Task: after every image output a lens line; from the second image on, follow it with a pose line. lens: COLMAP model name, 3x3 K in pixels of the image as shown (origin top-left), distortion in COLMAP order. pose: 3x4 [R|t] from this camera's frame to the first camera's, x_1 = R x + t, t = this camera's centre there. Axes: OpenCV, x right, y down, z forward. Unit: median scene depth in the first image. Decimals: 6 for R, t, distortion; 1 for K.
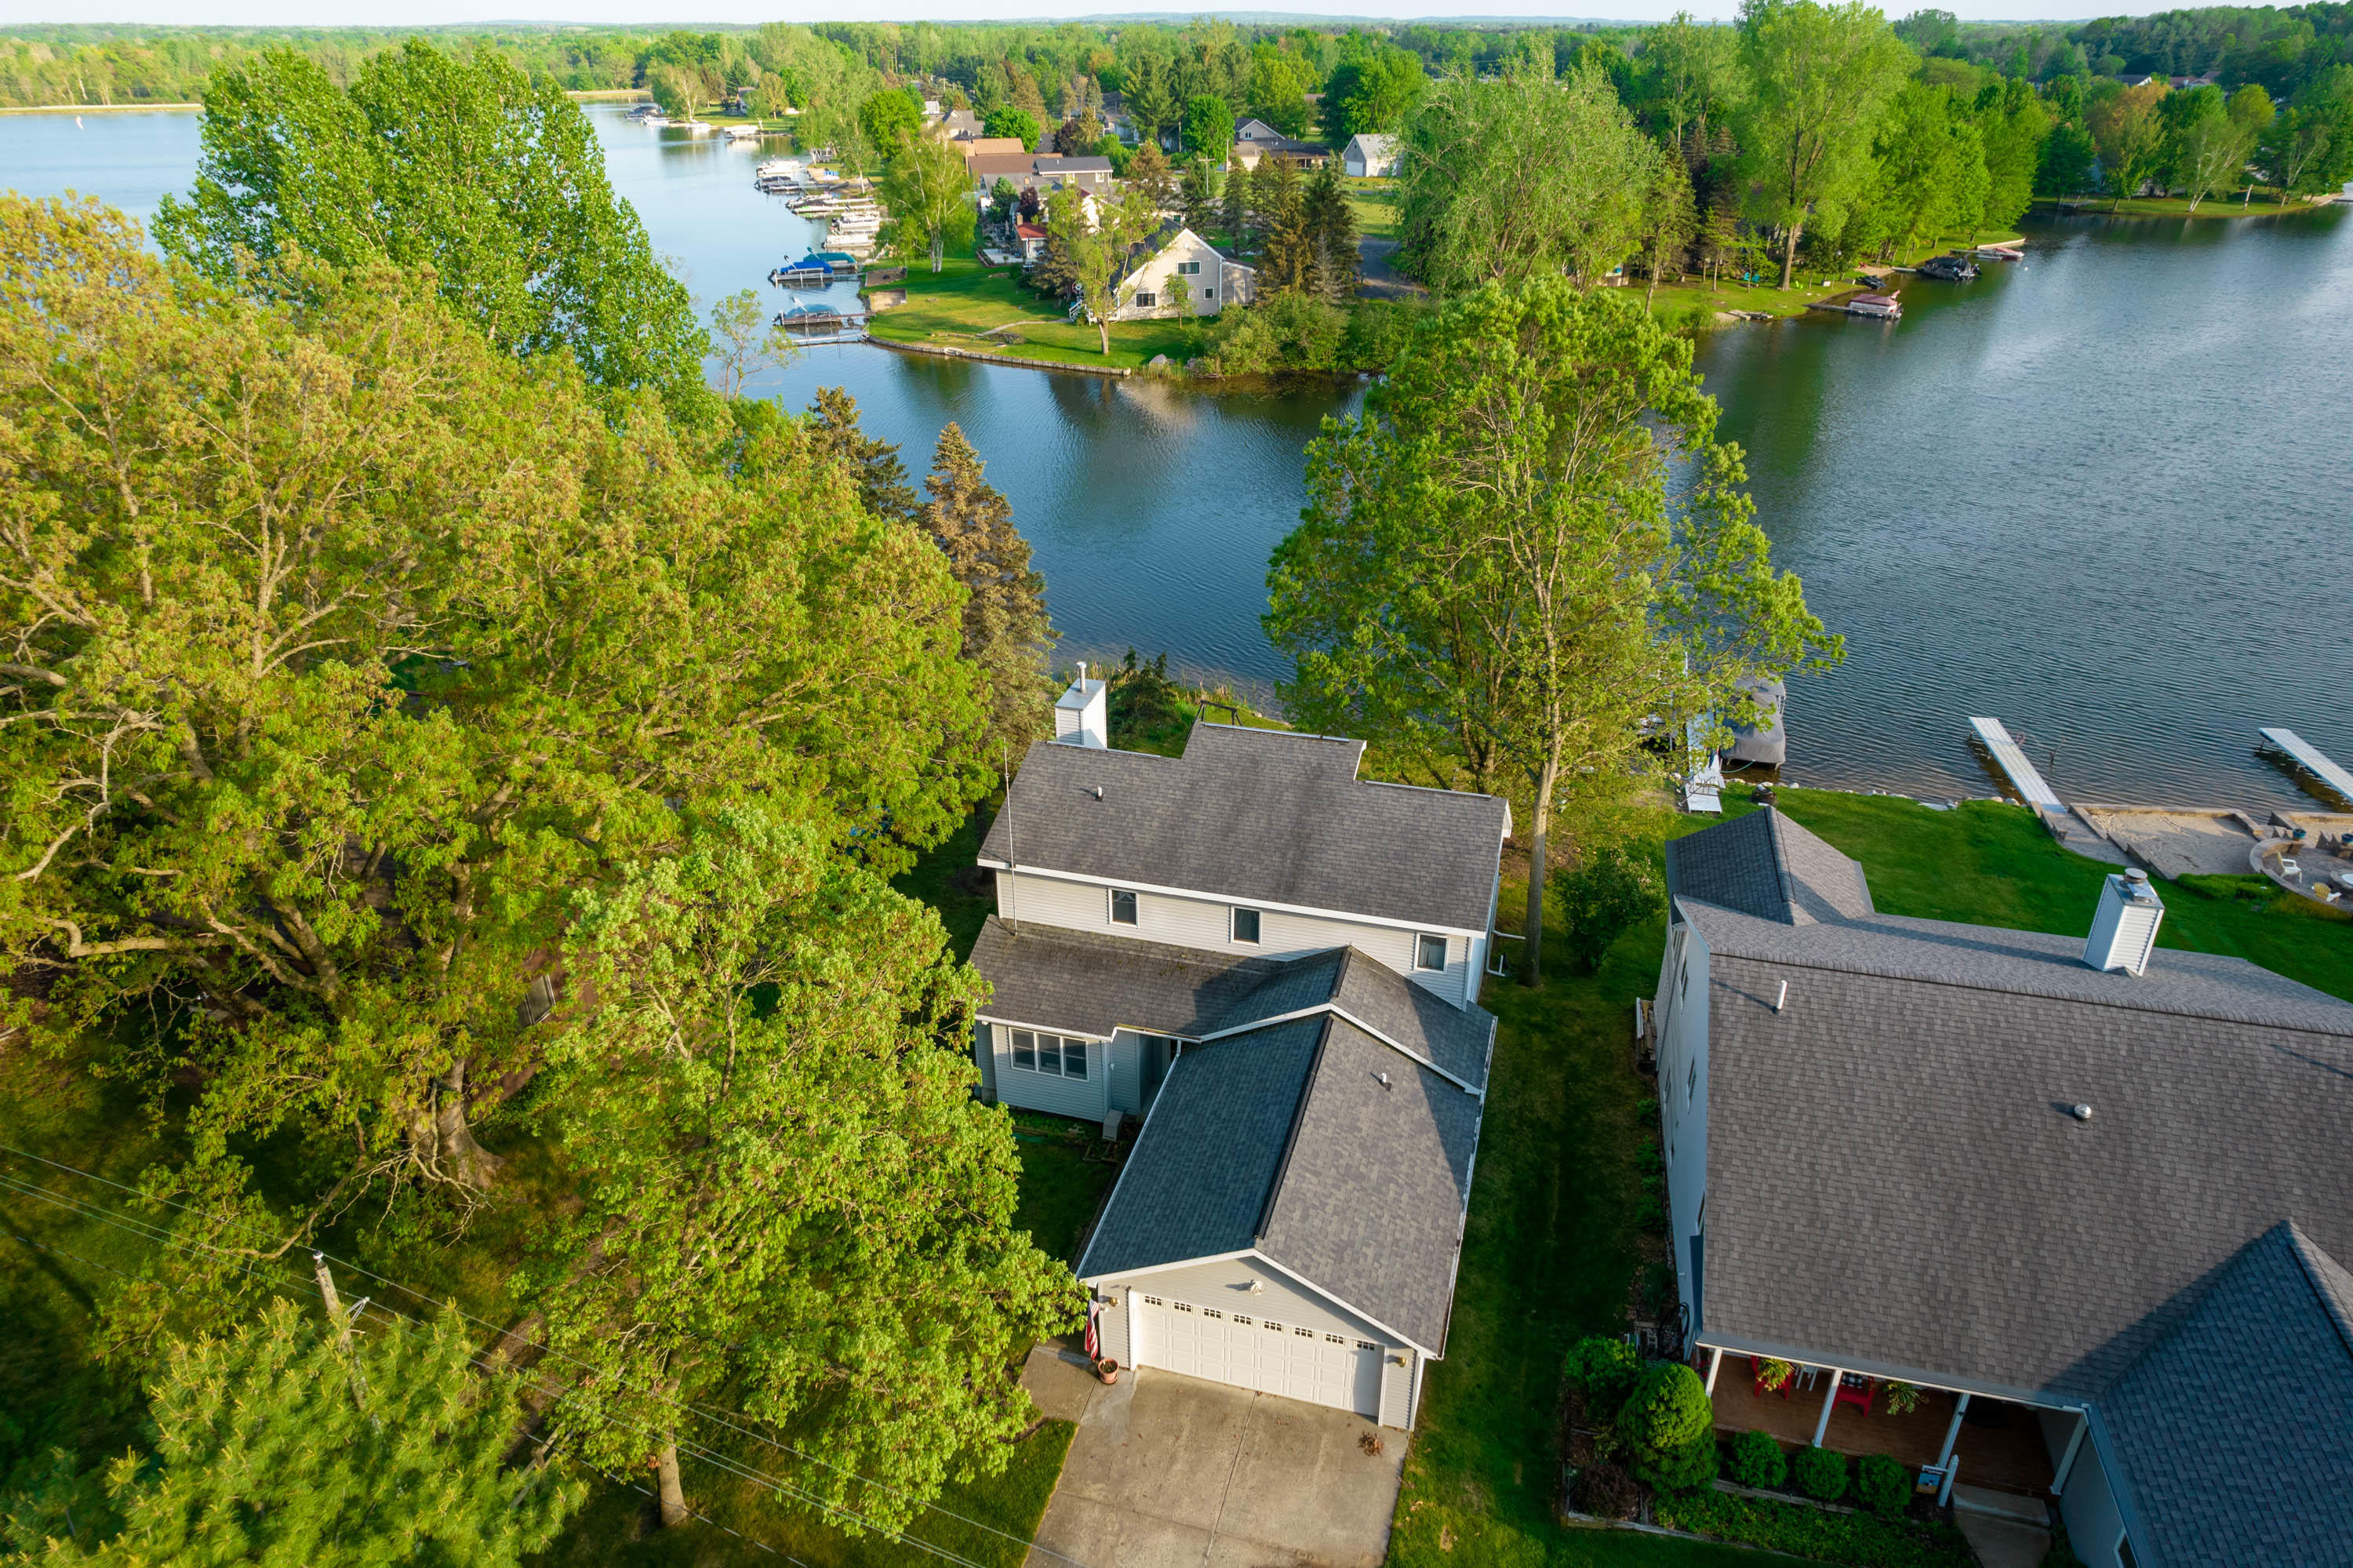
lens RADIAL K [[1504.0, 0, 1170.6], [0, 1504.0, 765.0], [0, 0, 1]] dist [-0.069698, 0.038662]
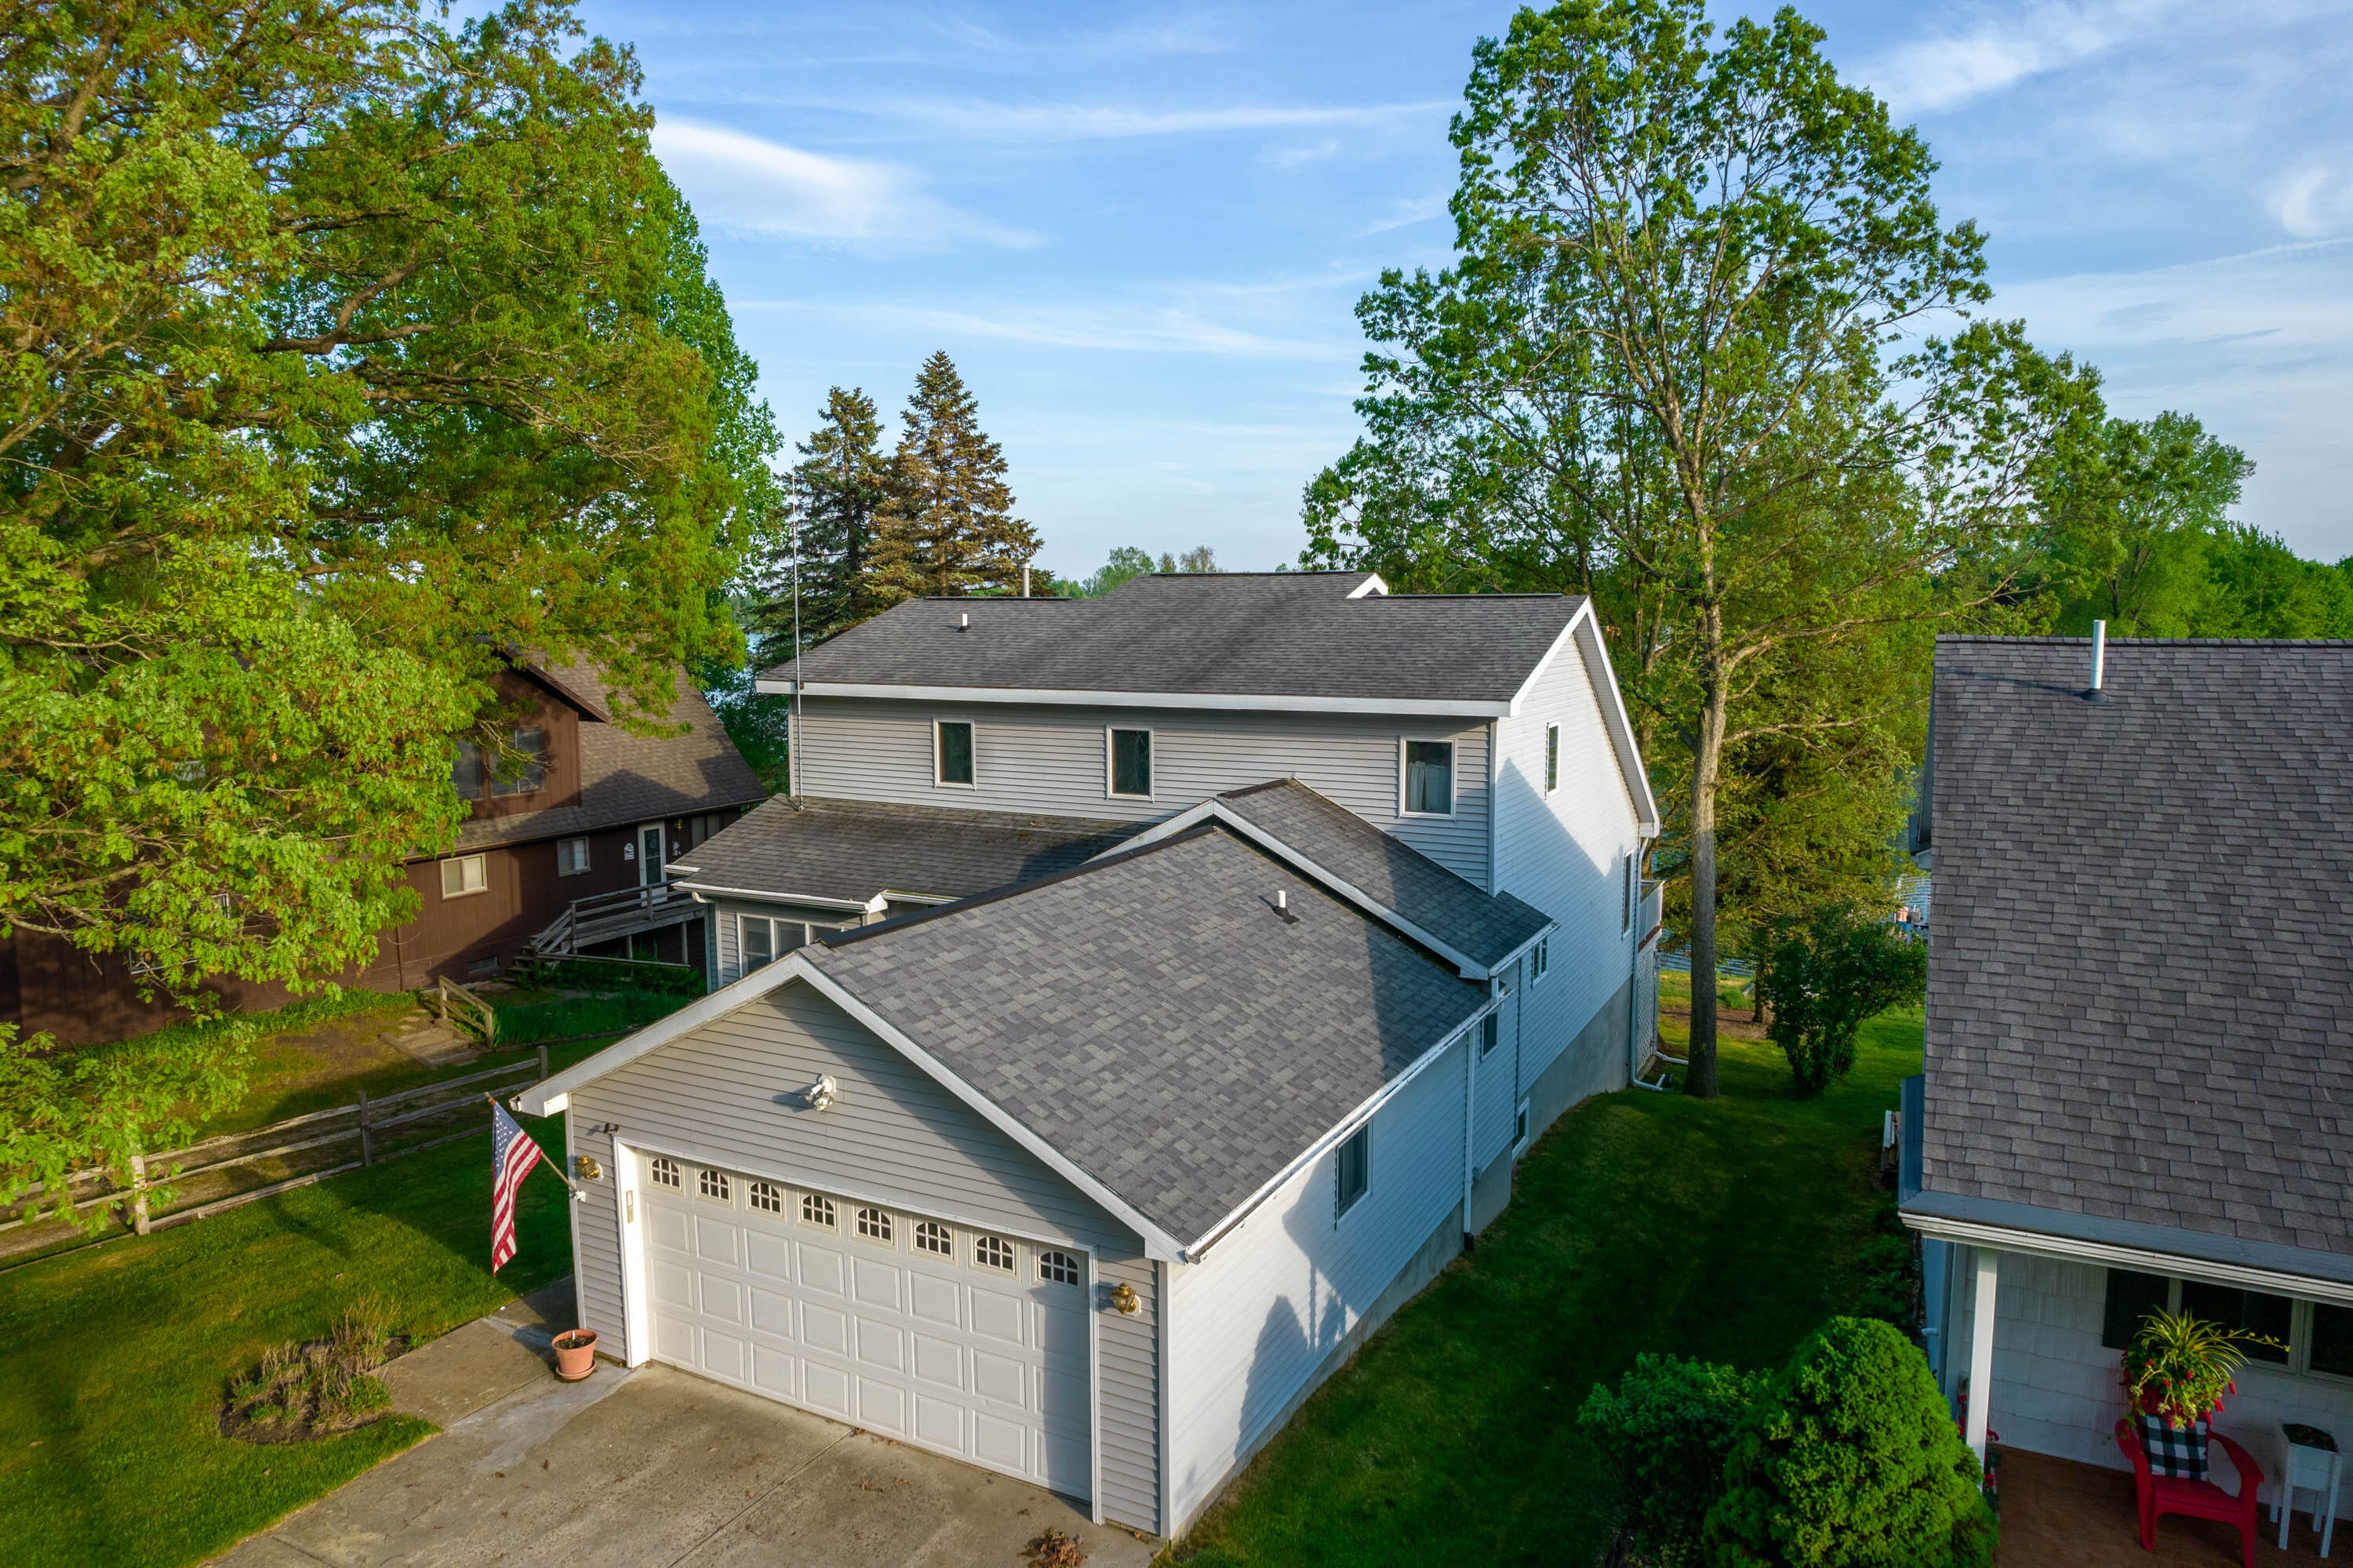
lens RADIAL K [[1498.7, 0, 1176.5], [0, 1498.7, 784.0], [0, 0, 1]] dist [-0.053878, 0.037496]
pose [[0.979145, 0.024592, -0.201671, 0.136486], [-0.091681, 0.939313, -0.330584, 0.223937], [0.181303, 0.342178, 0.921978, 0.329143]]
